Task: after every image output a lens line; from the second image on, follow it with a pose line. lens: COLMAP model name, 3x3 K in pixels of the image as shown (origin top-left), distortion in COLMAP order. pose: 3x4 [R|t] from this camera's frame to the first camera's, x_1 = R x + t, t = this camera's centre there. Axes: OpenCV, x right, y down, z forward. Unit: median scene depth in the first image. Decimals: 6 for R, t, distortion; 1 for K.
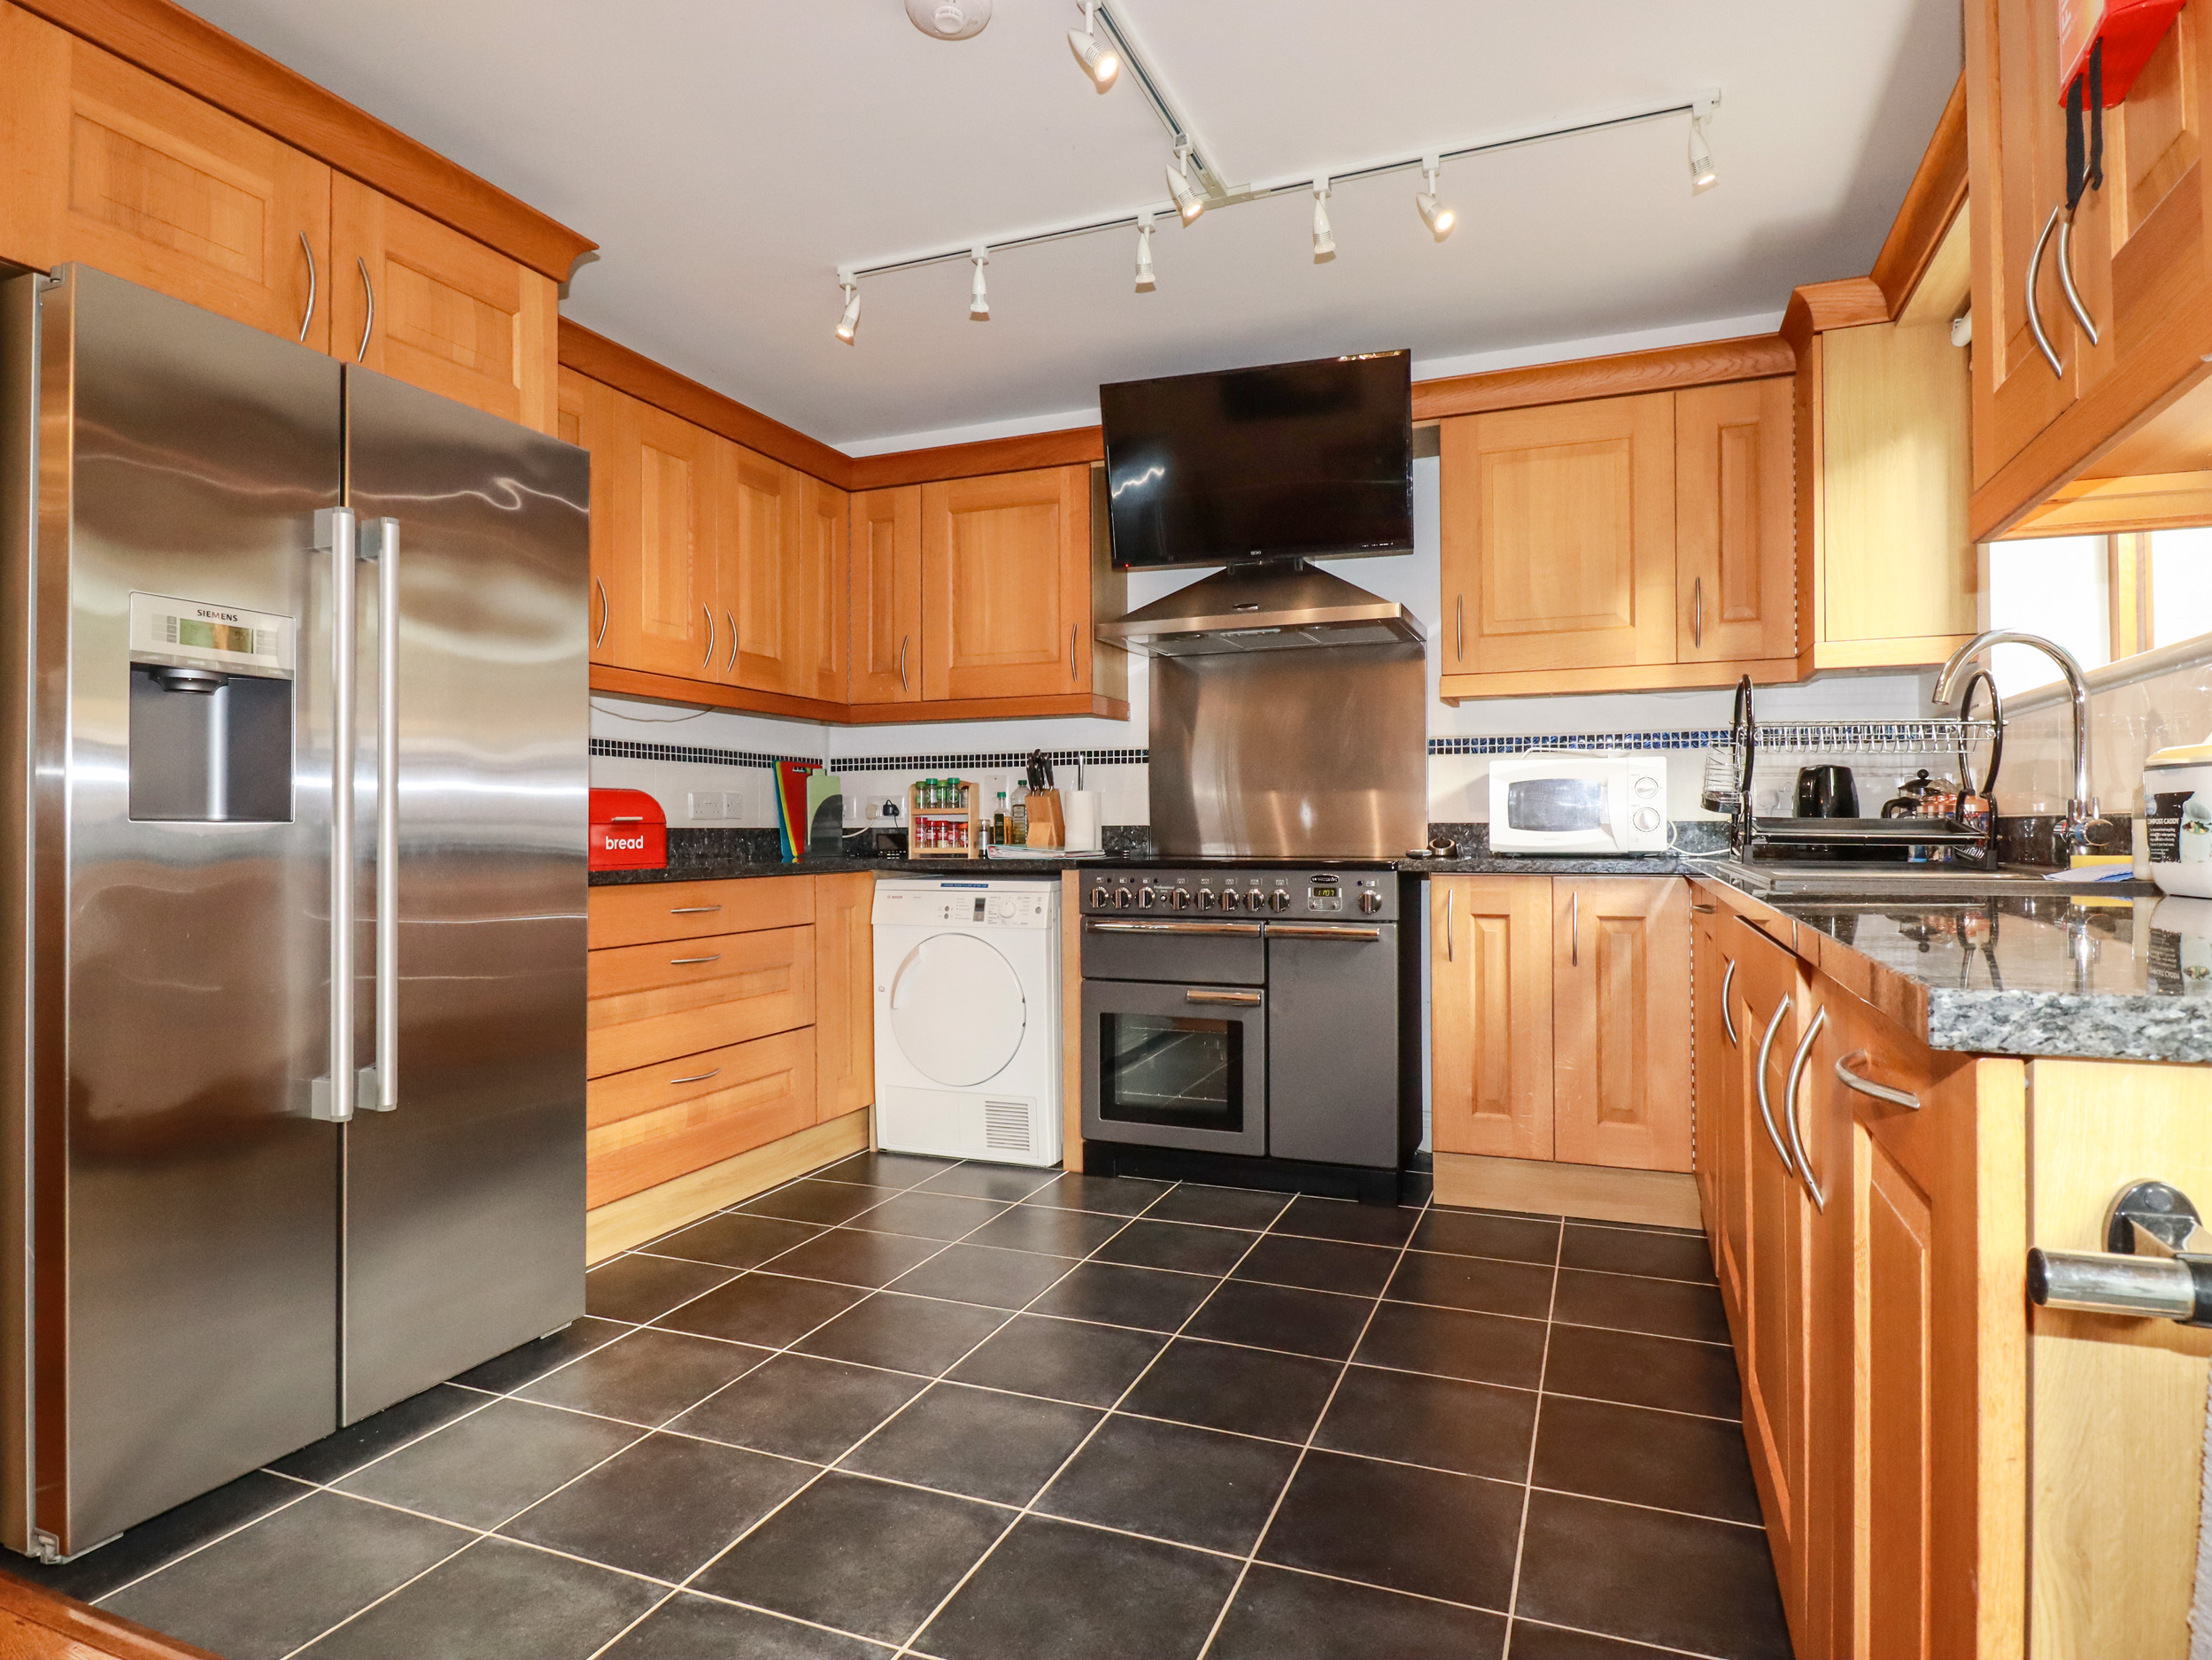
lens RADIAL K [[1253.6, 0, 1108.9], [0, 1253.6, 833.6], [0, 0, 1]] dist [-0.000249, -0.000732]
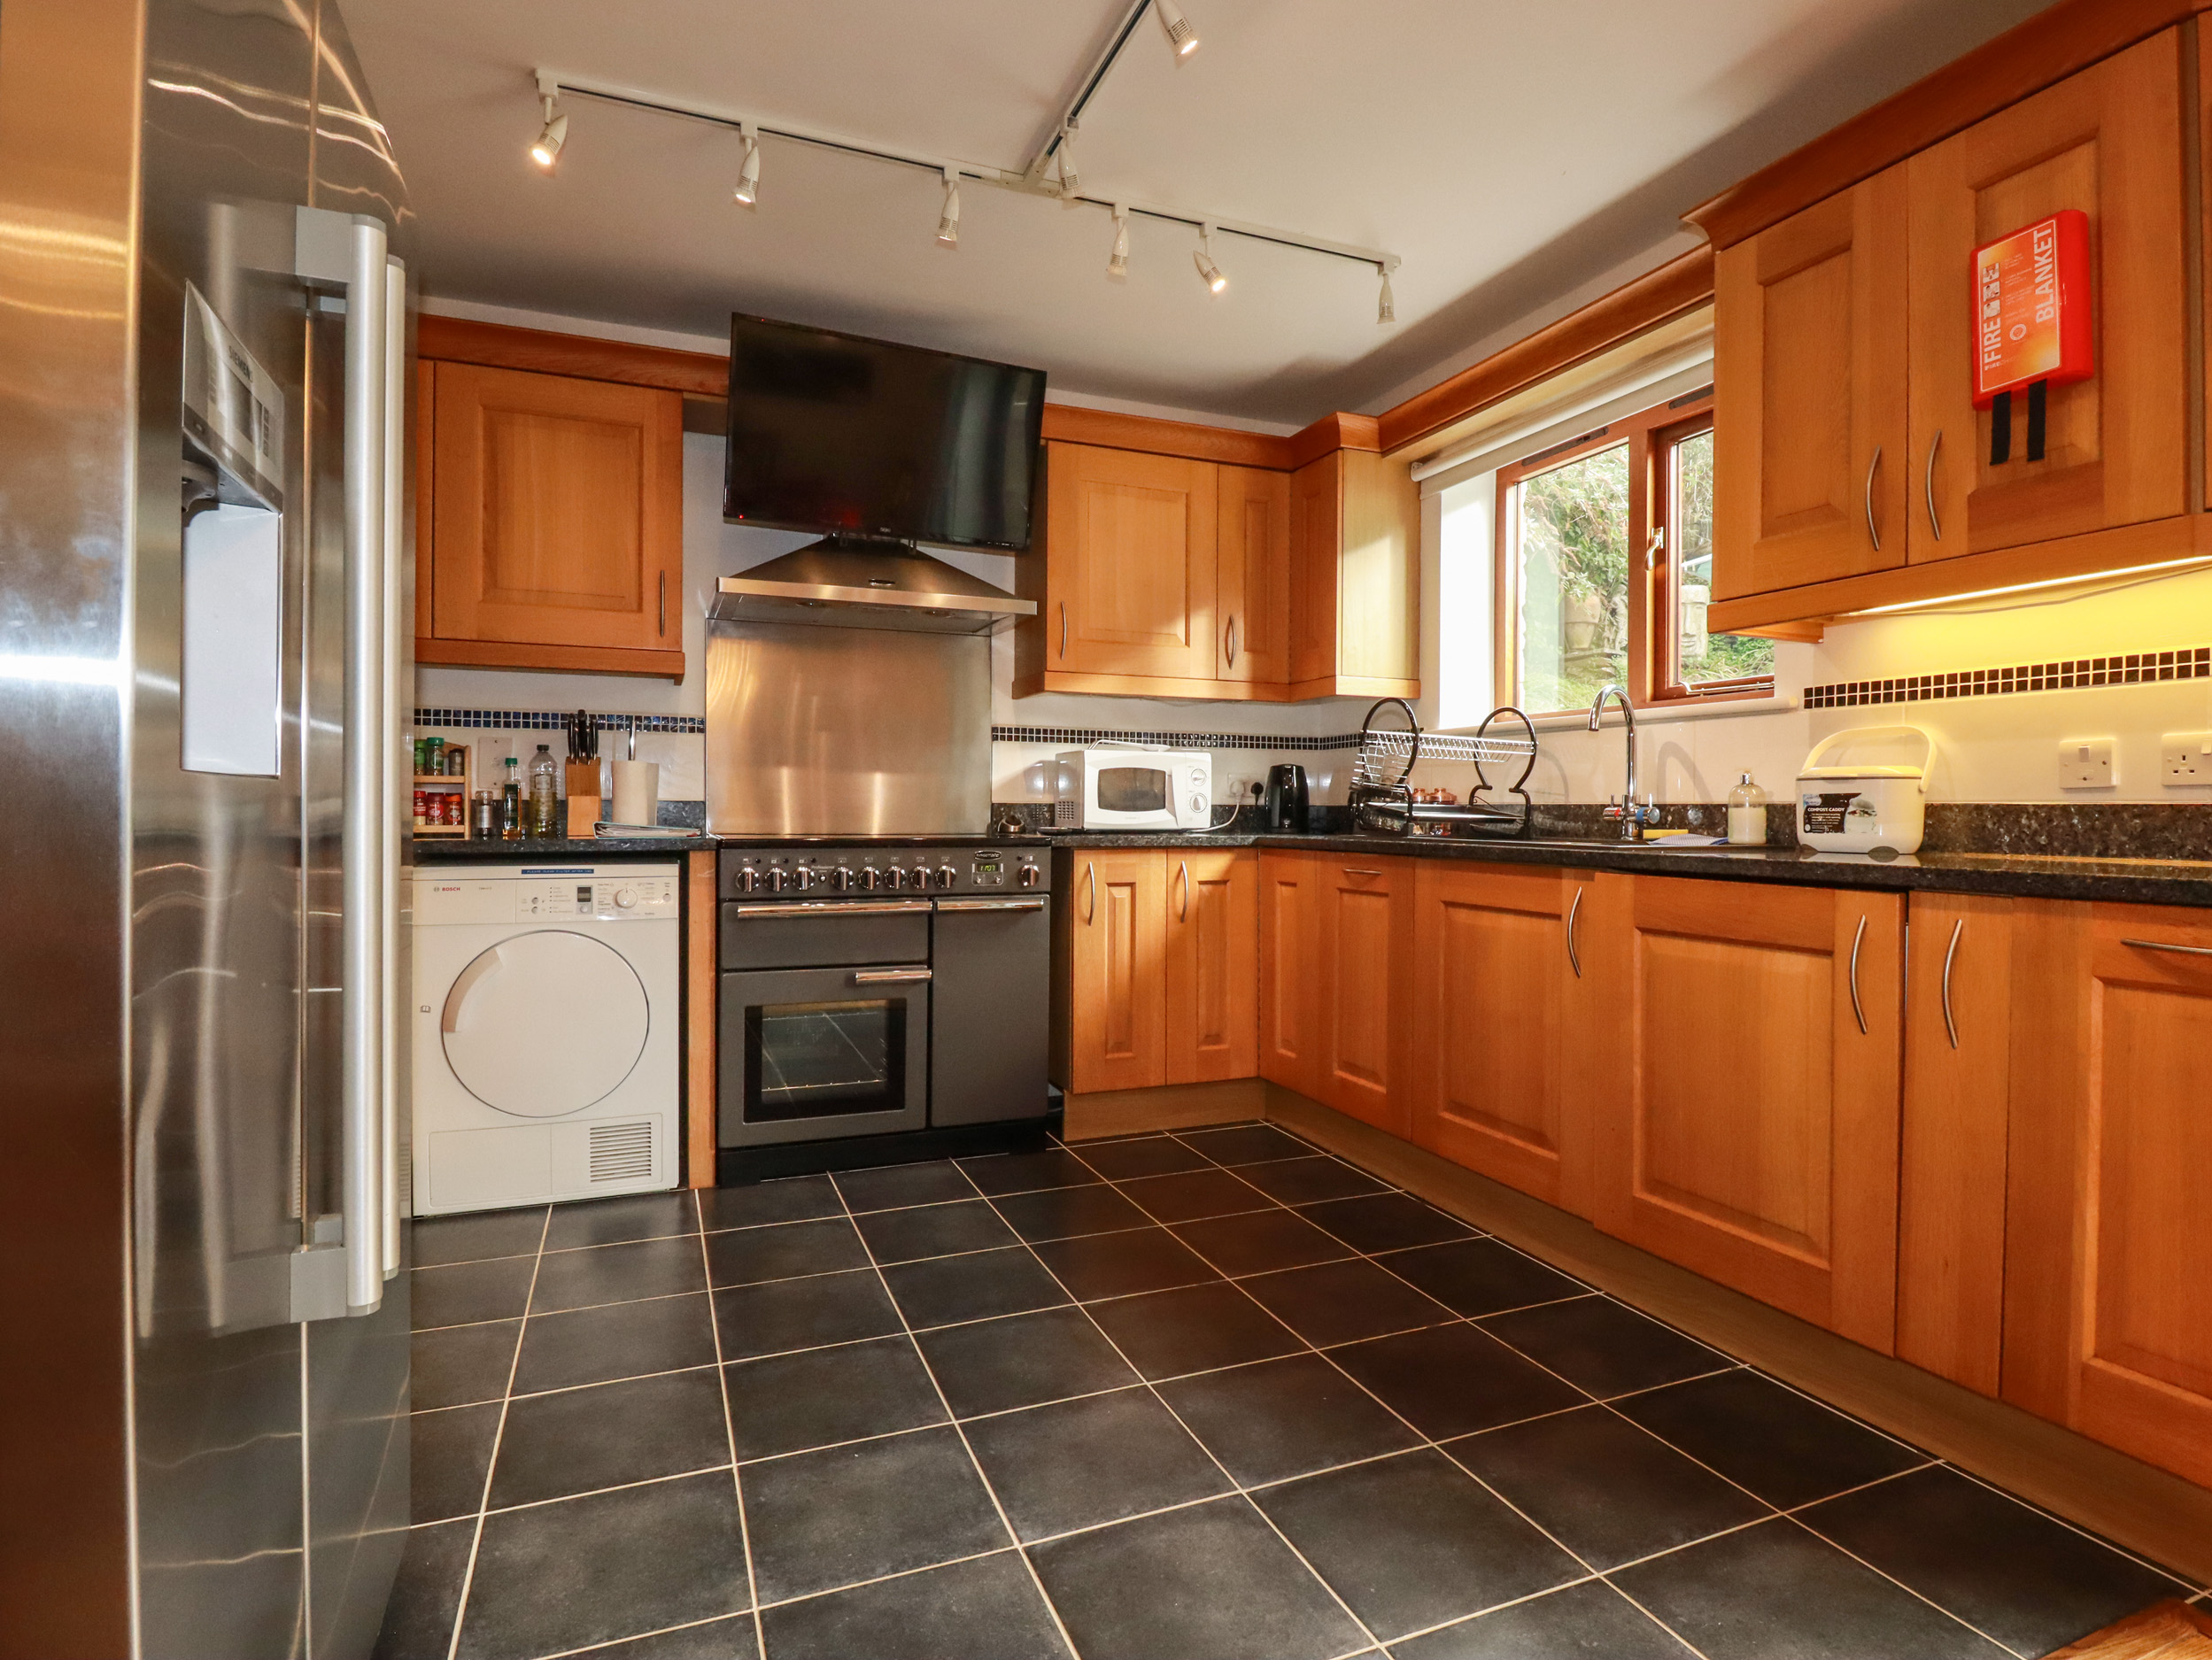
lens RADIAL K [[1151.2, 0, 1106.0], [0, 1151.2, 830.0], [0, 0, 1]] dist [0.001861, -0.017710]
pose [[0.718818, -0.003739, 0.695188, -0.417380], [-0.007007, 0.999896, 0.012623, 0.002249], [-0.695163, -0.013945, 0.718717, 0.228473]]
